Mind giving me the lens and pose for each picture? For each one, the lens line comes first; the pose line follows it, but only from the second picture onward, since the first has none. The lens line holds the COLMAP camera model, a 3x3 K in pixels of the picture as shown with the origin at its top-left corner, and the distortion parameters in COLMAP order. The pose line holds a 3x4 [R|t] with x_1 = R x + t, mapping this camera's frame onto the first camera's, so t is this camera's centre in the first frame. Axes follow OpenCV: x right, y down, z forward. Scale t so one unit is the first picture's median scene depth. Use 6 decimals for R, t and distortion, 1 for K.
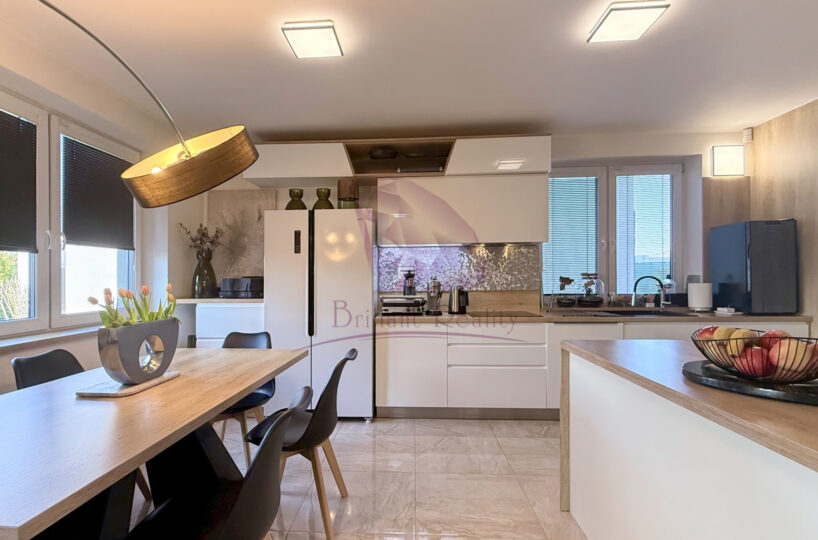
lens RADIAL K [[405.8, 0, 385.8], [0, 405.8, 279.2], [0, 0, 1]] dist [-0.000889, 0.000581]
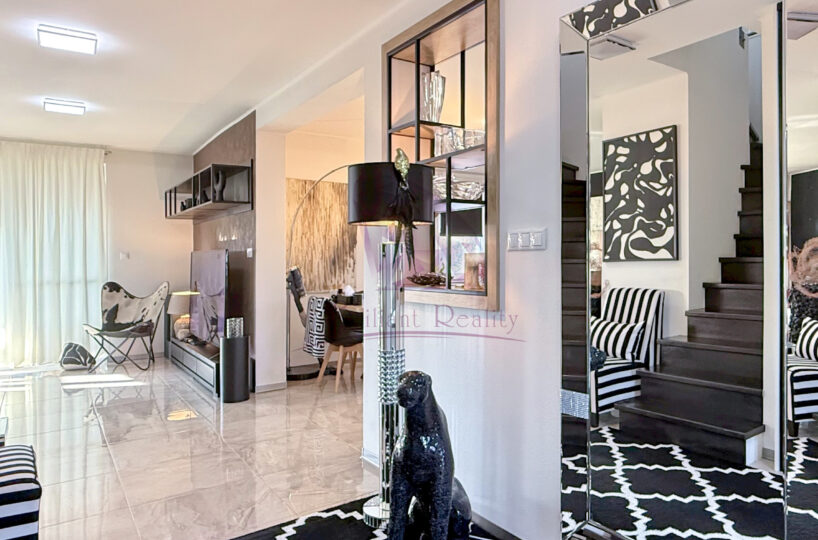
lens RADIAL K [[564.2, 0, 485.7], [0, 564.2, 259.8], [0, 0, 1]] dist [0.004254, 0.002689]
pose [[0.671535, 0.006032, -0.740948, 1.006579], [0.004247, 0.999919, 0.011989, -0.005544], [0.740961, -0.011198, 0.671455, -0.475478]]
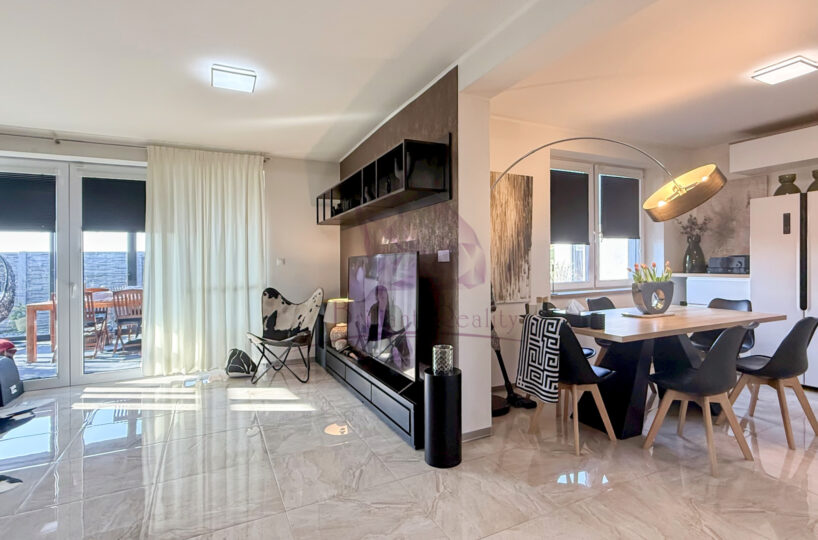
lens RADIAL K [[405.8, 0, 408.6], [0, 405.8, 264.9], [0, 0, 1]] dist [-0.000187, 0.000594]
pose [[0.502651, 0.002881, -0.864484, 0.205422], [0.009598, 0.999914, 0.008913, 0.000808], [0.864436, -0.012777, 0.502581, -0.417242]]
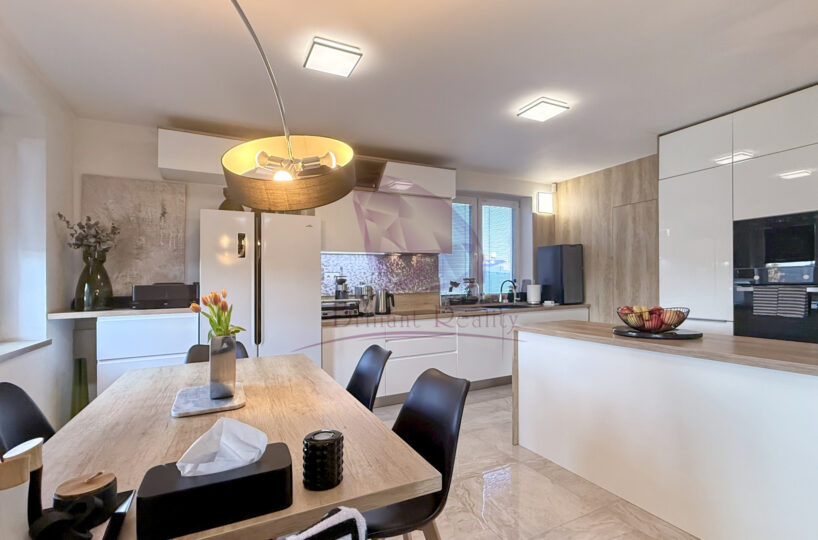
lens RADIAL K [[398.7, 0, 424.0], [0, 398.7, 284.5], [0, 0, 1]] dist [-0.000403, -0.000039]
pose [[0.845856, -0.010538, 0.533308, -0.327391], [0.012183, 0.999926, 0.000435, 0.003016], [-0.533273, 0.006129, 0.845921, -0.004216]]
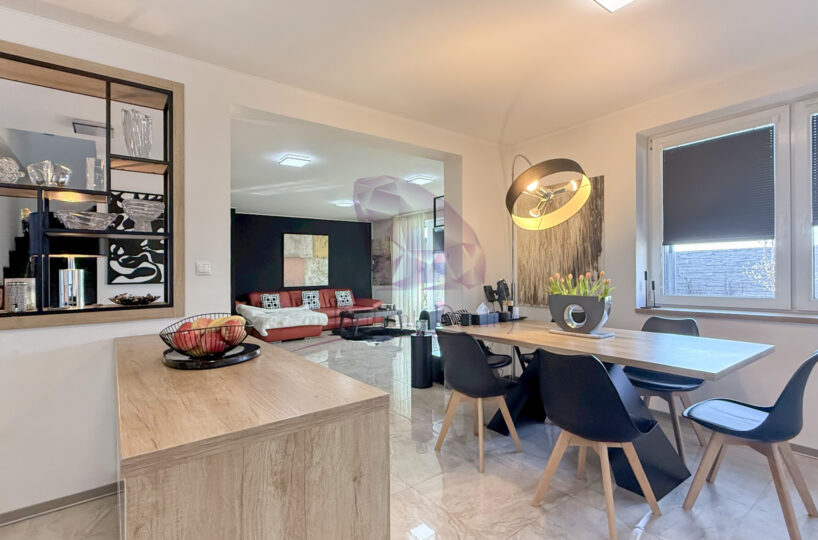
lens RADIAL K [[390.6, 0, 408.0], [0, 390.6, 262.5], [0, 0, 1]] dist [-0.001587, -0.000292]
pose [[-0.743938, 0.009178, -0.668186, 0.428549], [0.025425, 0.999570, -0.014577, -0.007492], [0.667765, -0.027833, -0.743852, 0.794415]]
